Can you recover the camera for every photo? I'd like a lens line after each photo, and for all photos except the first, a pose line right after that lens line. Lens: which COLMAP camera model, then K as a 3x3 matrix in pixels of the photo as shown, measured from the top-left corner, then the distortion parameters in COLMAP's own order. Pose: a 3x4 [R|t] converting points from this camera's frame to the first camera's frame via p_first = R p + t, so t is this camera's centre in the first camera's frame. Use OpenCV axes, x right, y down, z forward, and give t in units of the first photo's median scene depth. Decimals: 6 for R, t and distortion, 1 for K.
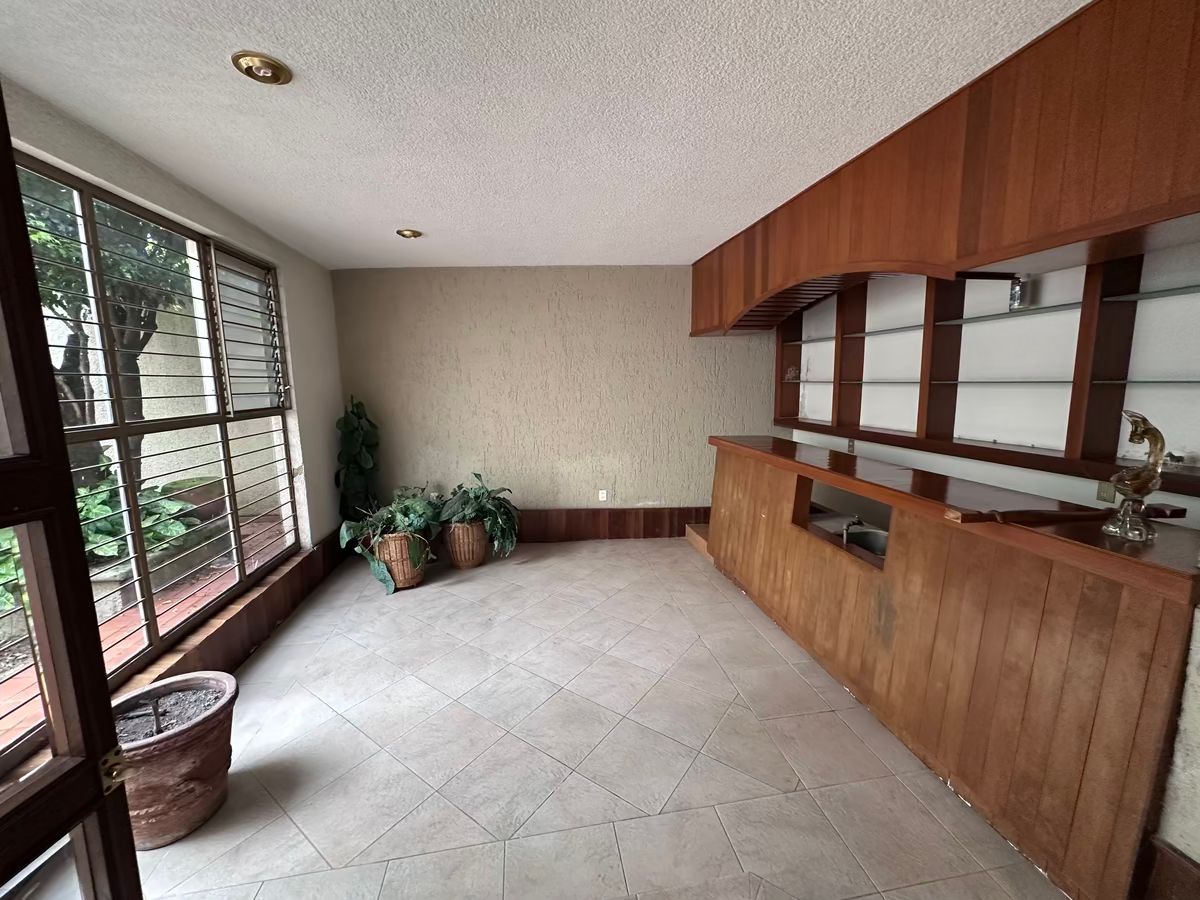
lens RADIAL K [[477.7, 0, 600.5], [0, 477.7, 448.1], [0, 0, 1]] dist [-0.001766, 0.000695]
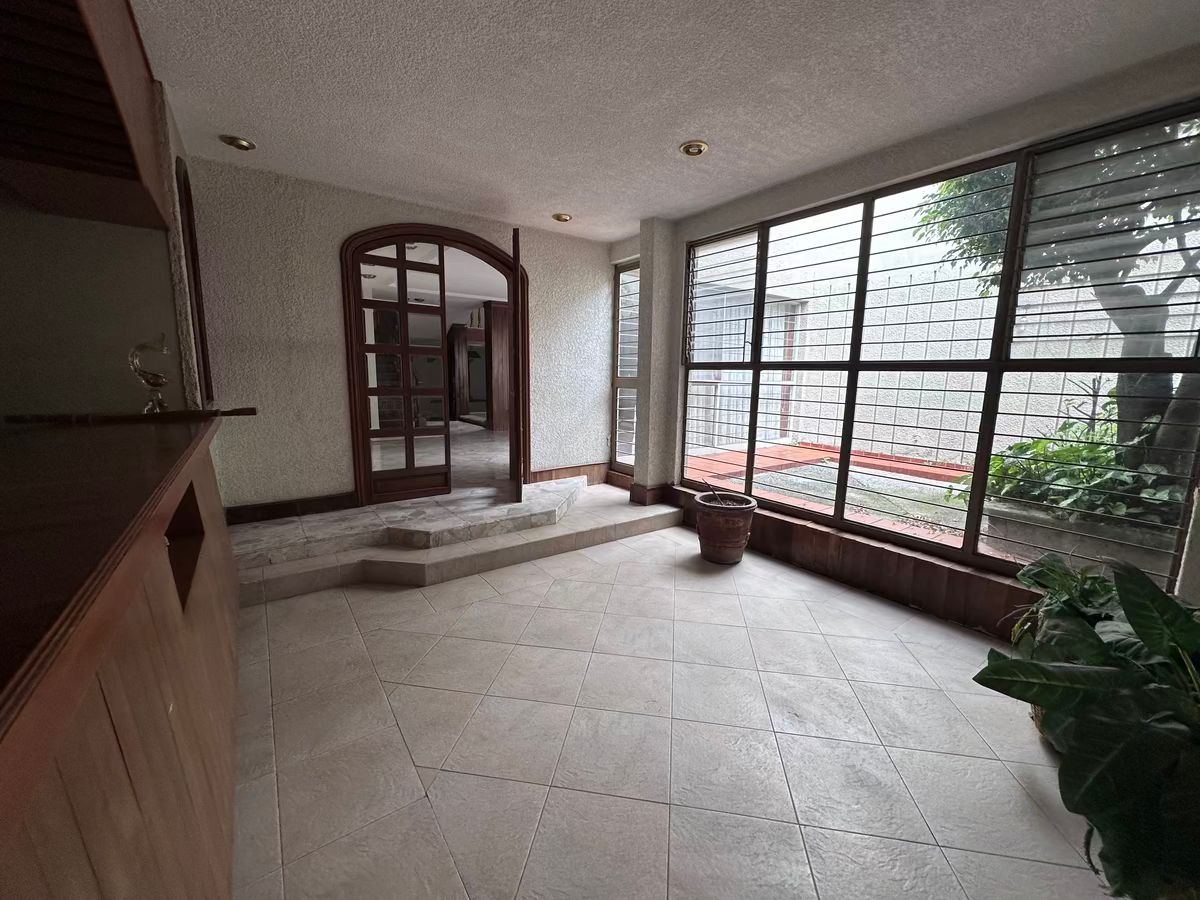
lens RADIAL K [[477.7, 0, 600.5], [0, 477.7, 448.1], [0, 0, 1]] dist [-0.001766, 0.000695]
pose [[-0.895150, 0.073158, -0.439720, 0.293399], [-0.064051, 0.955095, 0.289293, -0.148491], [0.441139, 0.287126, -0.850268, 1.729555]]
